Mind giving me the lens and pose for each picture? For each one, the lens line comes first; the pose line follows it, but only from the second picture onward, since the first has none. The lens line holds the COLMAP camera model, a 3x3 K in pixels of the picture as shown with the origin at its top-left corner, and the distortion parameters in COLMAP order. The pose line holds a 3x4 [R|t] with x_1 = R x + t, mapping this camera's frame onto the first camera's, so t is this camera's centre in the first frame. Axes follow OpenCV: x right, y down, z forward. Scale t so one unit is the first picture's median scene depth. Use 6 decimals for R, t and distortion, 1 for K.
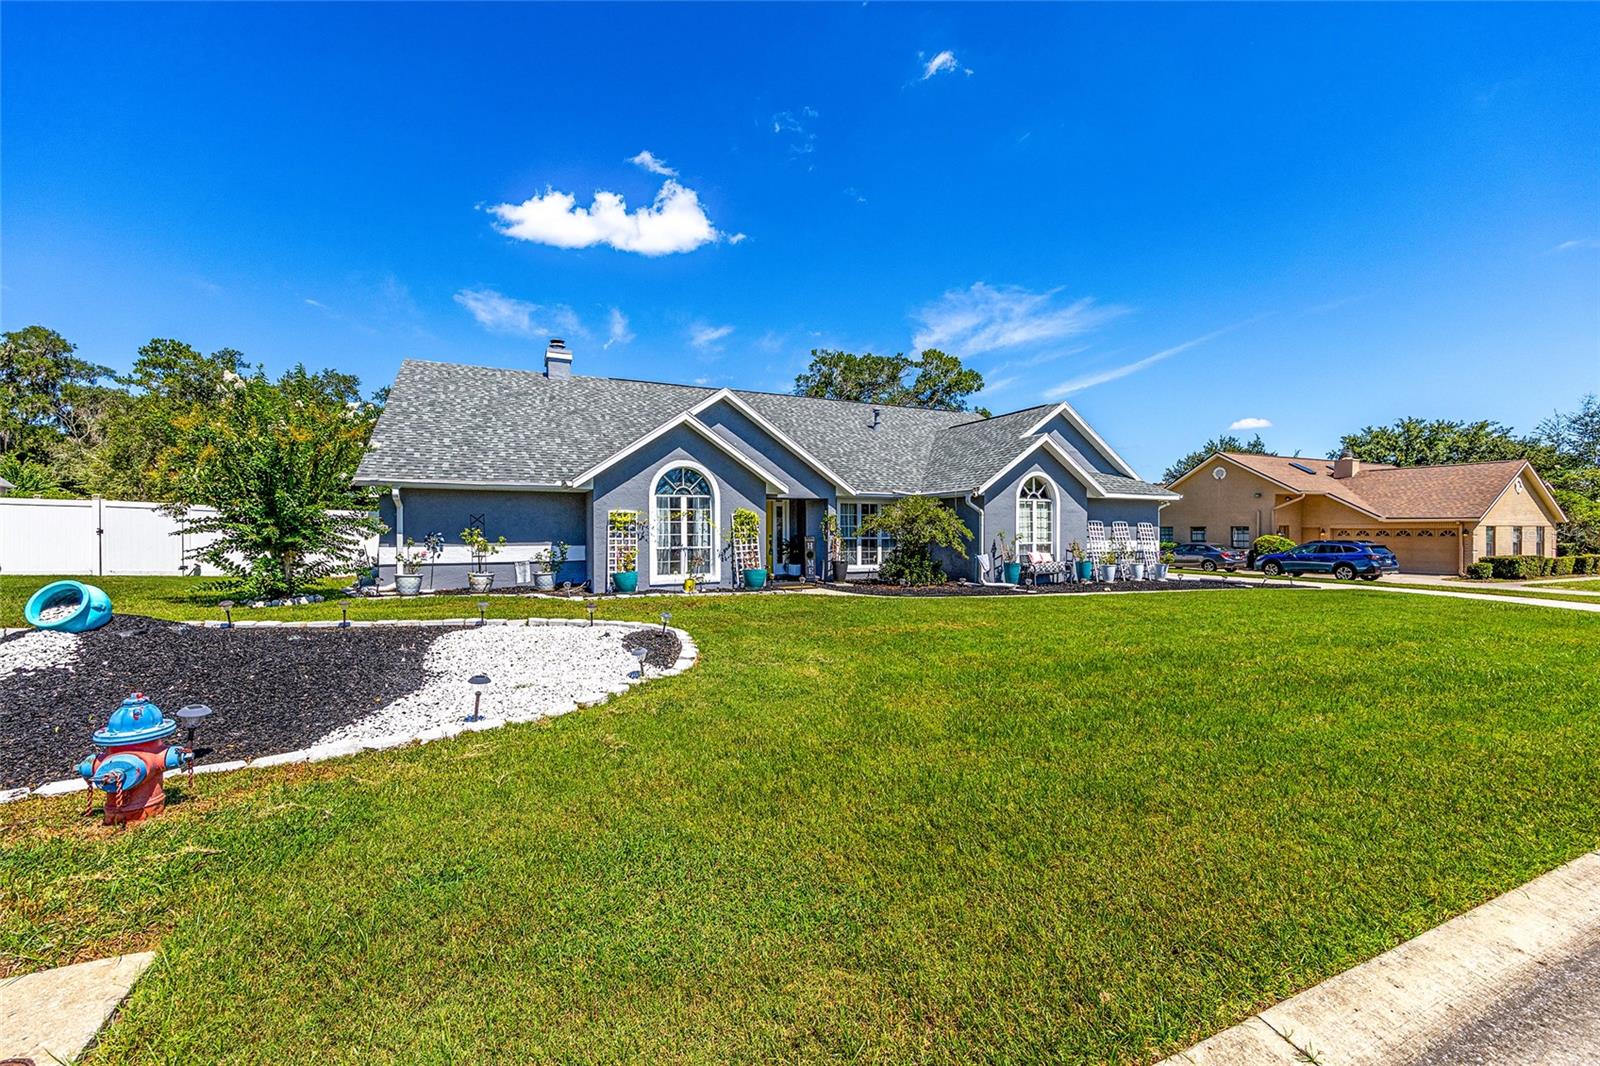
lens RADIAL K [[637.2, 0, 806.1], [0, 637.2, 531.8], [0, 0, 1]] dist [-0.000767, 0.000033]
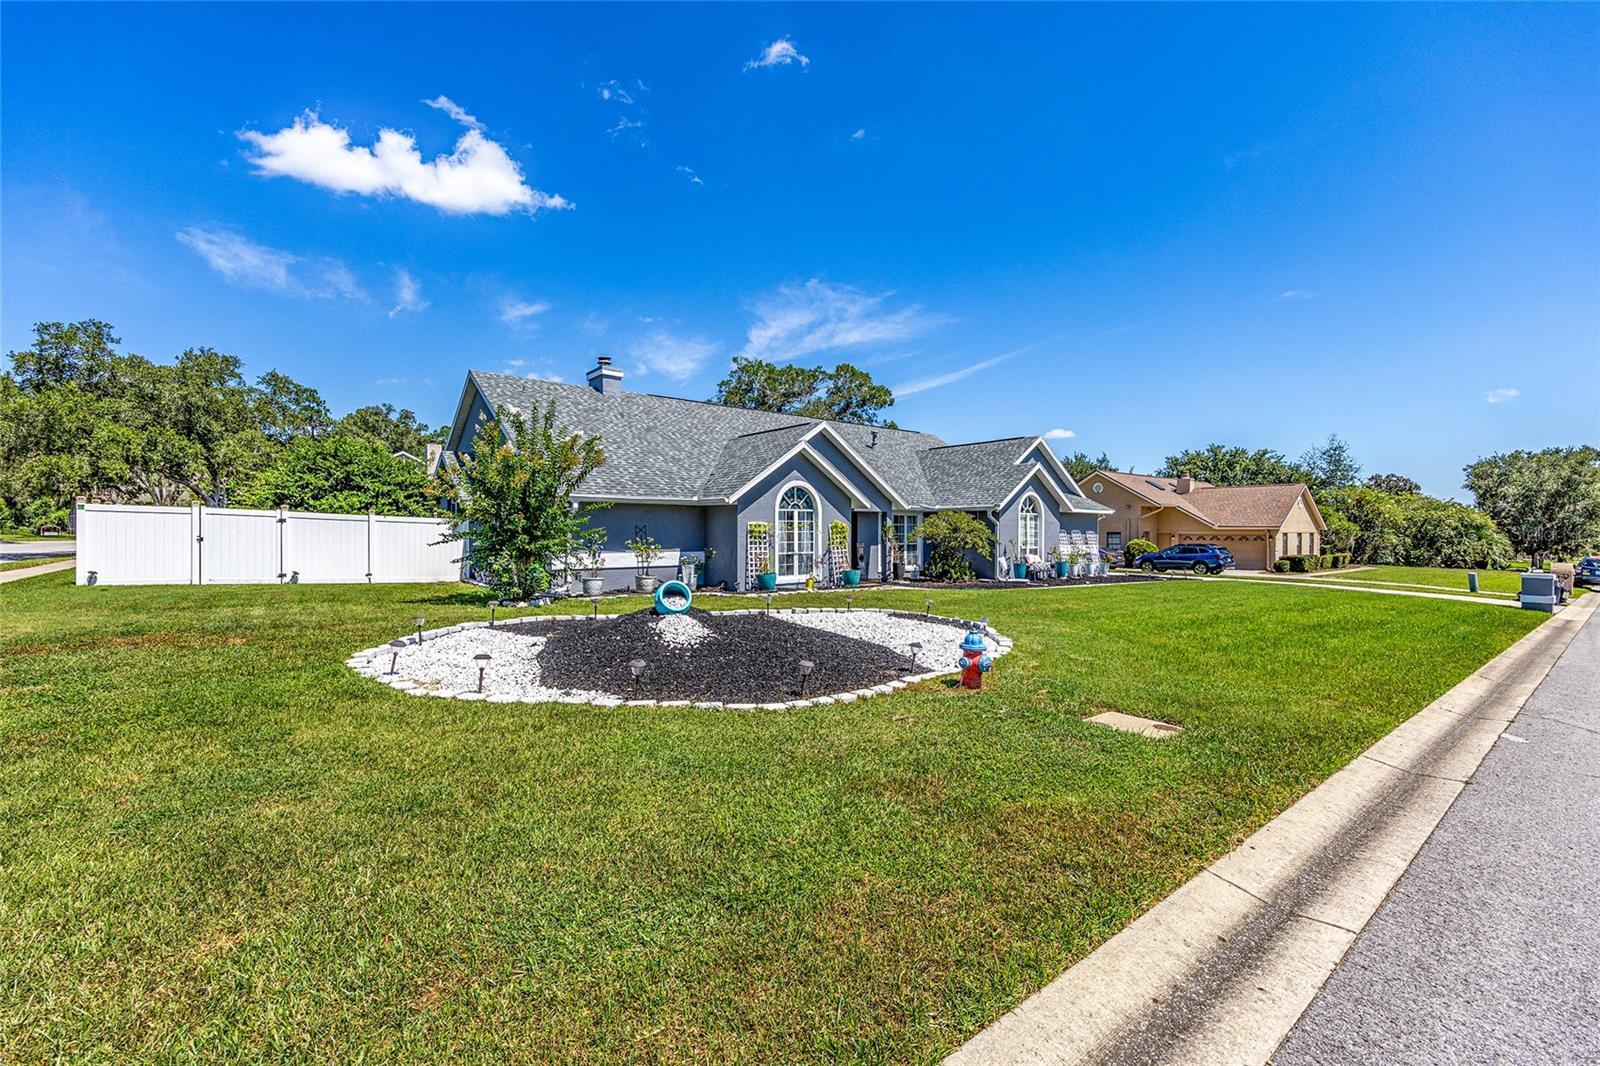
lens RADIAL K [[672.2, 0, 800.0], [0, 672.2, 533.0], [0, 0, 1]] dist [-0.001020, 0.000075]
pose [[0.969834, 0.002070, 0.243759, -0.365304], [-0.002160, 0.999998, 0.000102, -0.009536], [-0.243759, -0.000625, 0.969836, -0.170800]]
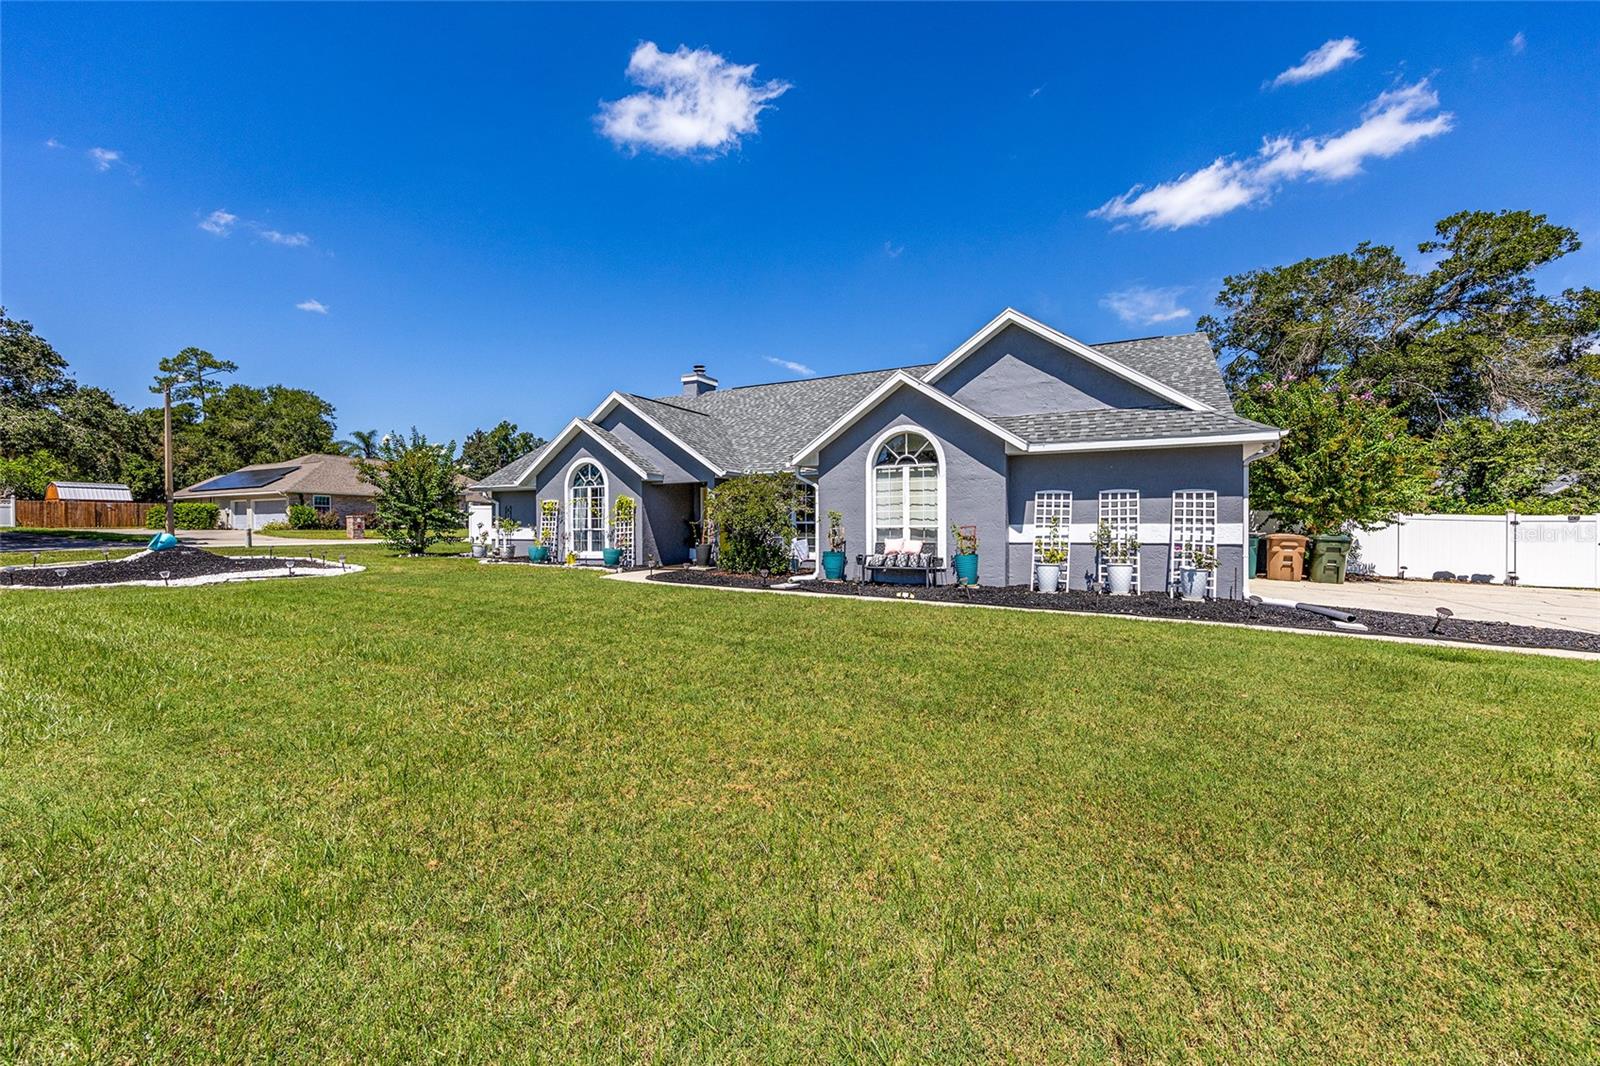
lens RADIAL K [[637.2, 0, 806.1], [0, 637.2, 531.8], [0, 0, 1]] dist [-0.000767, 0.000033]
pose [[0.624354, 0.001477, -0.781140, 0.749701], [-0.000546, 0.999999, 0.001455, 0.020183], [0.781142, -0.000482, 0.624354, 0.417968]]
